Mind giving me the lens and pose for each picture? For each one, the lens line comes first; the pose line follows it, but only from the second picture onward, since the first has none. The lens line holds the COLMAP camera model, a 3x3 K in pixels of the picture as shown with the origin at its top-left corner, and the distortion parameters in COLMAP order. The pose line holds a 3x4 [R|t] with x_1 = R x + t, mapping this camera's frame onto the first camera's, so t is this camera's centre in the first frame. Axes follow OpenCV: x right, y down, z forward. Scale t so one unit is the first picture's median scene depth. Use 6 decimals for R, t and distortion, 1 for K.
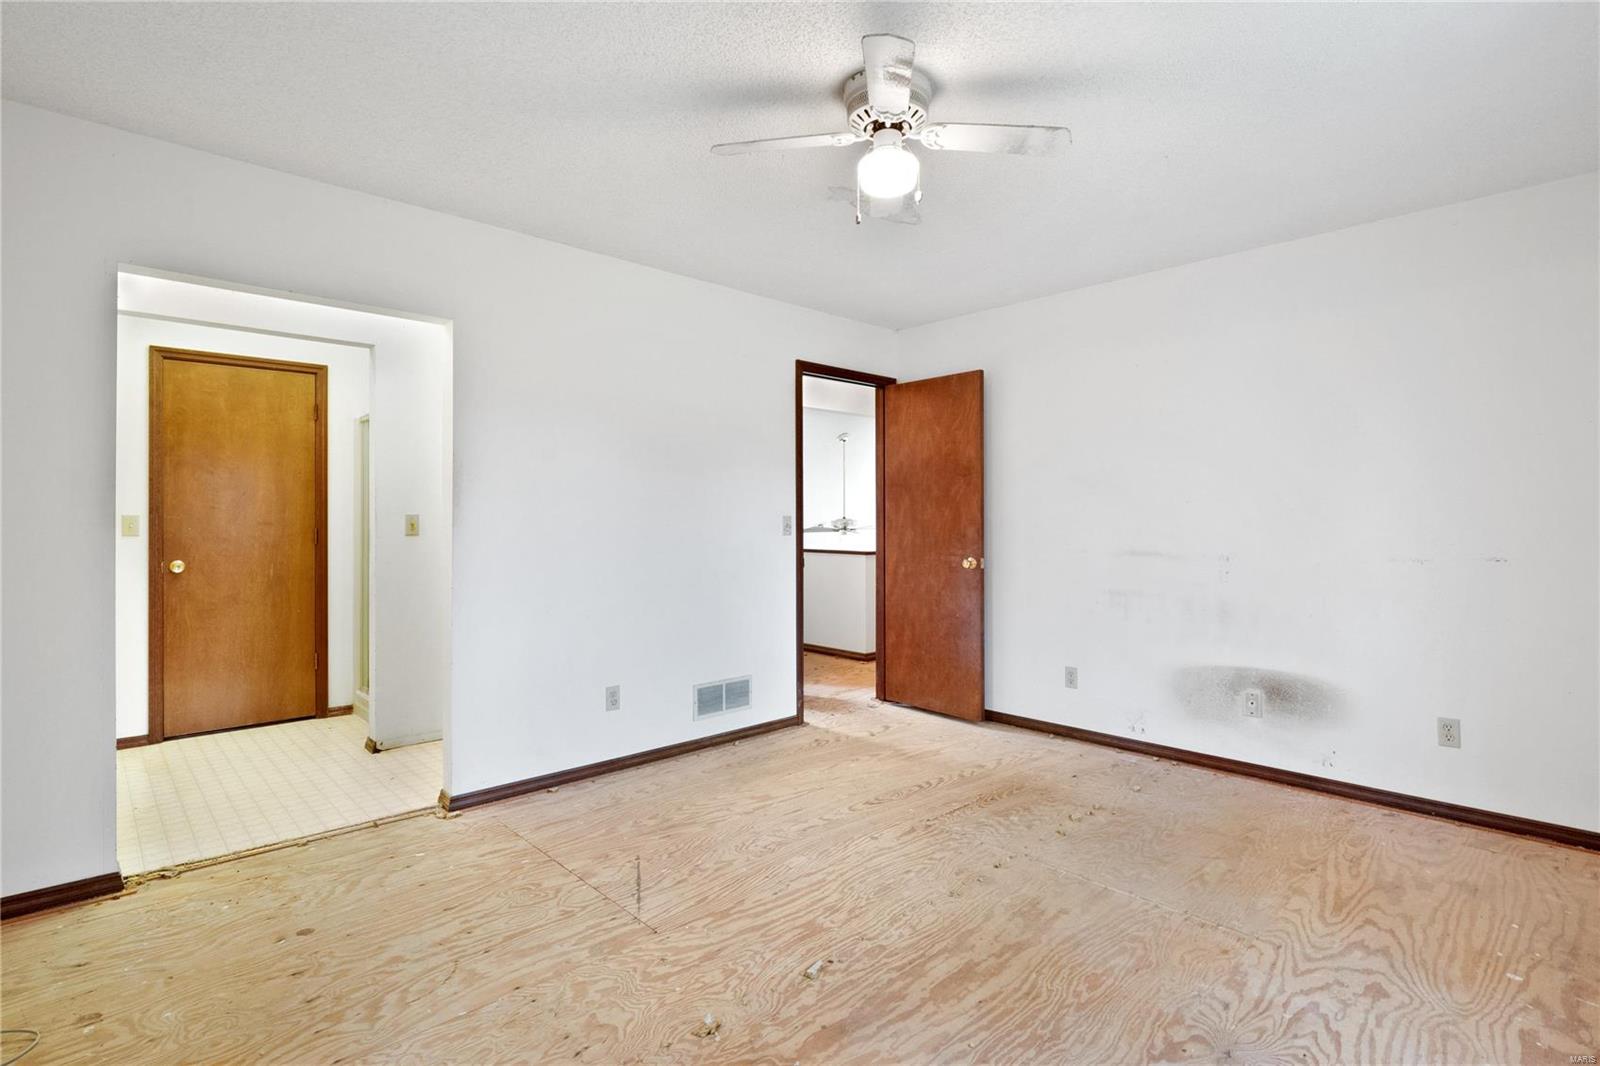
lens RADIAL K [[807.3, 0, 823.3], [0, 807.3, 520.9], [0, 0, 1]] dist [-0.006692, -0.000050]
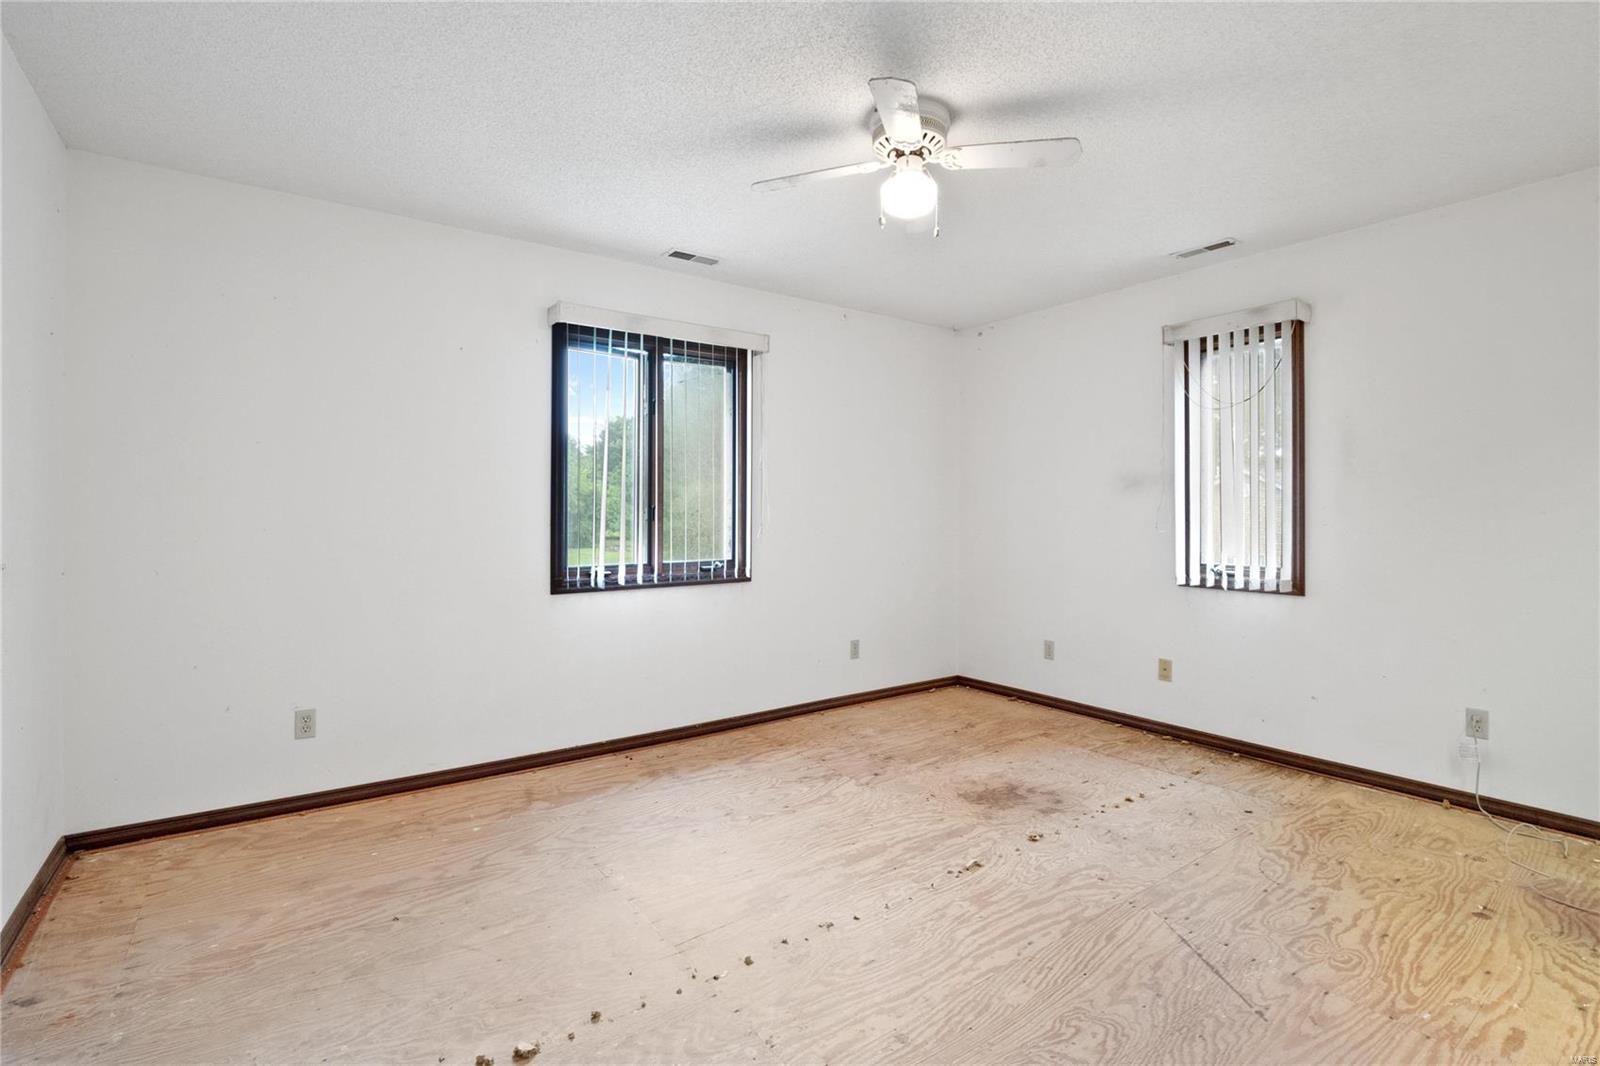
lens RADIAL K [[769.3, 0, 811.1], [0, 769.3, 523.8], [0, 0, 1]] dist [-0.010161, -0.000354]
pose [[-0.989555, -0.003414, 0.144112, 0.063148], [-0.001661, 0.999923, 0.012283, 0.001669], [-0.144143, 0.011916, -0.989485, 2.057507]]
